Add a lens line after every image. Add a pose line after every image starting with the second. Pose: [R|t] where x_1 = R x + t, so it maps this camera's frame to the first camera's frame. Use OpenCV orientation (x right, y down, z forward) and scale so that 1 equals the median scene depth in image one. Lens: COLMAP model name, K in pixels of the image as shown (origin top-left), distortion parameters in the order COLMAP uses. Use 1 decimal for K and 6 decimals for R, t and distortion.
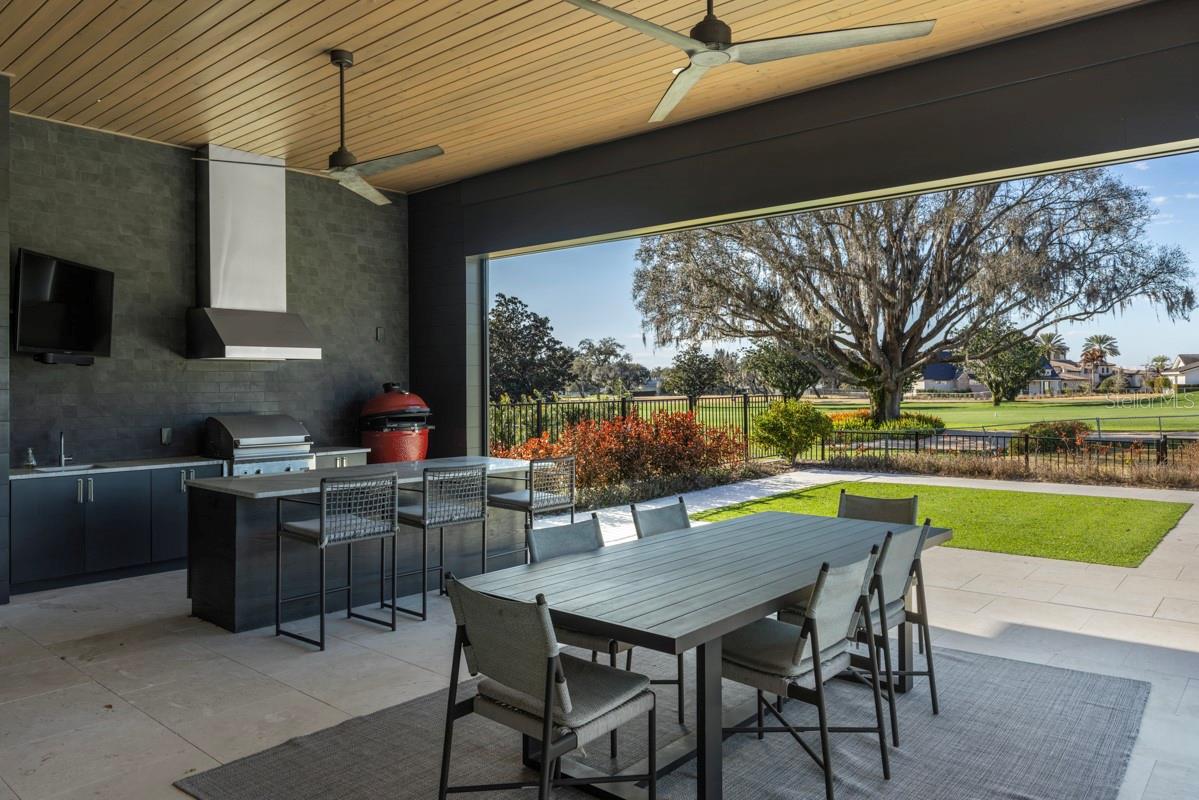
lens RADIAL K [[814.4, 0, 595.4], [0, 814.4, 389.1], [0, 0, 1]] dist [0.001022, 0.000274]
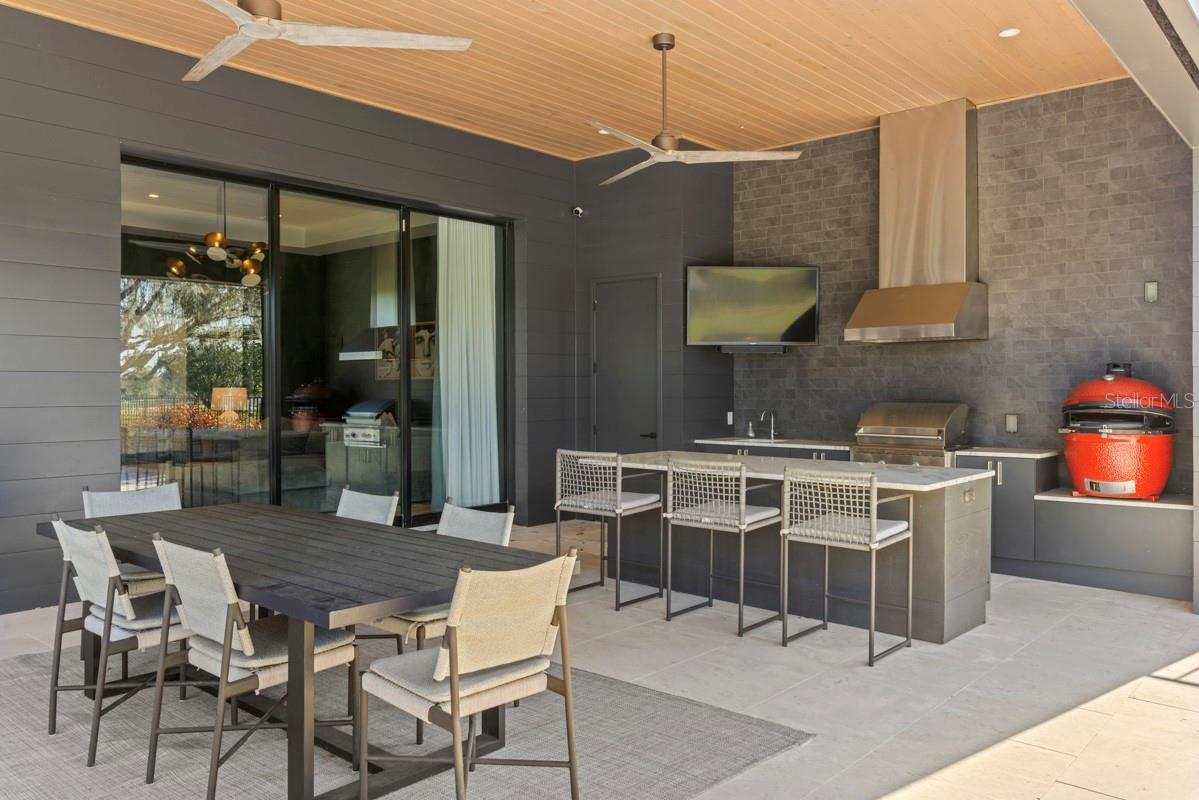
lens RADIAL K [[918.2, 0, 599.3], [0, 918.2, 403.9], [0, 0, 1]] dist [0.010957, 0.001499]
pose [[-0.000091, 0.024717, -0.999694, 0.523191], [-0.003214, 0.999689, 0.024717, 0.008361], [0.999995, 0.003215, -0.000011, 0.575271]]
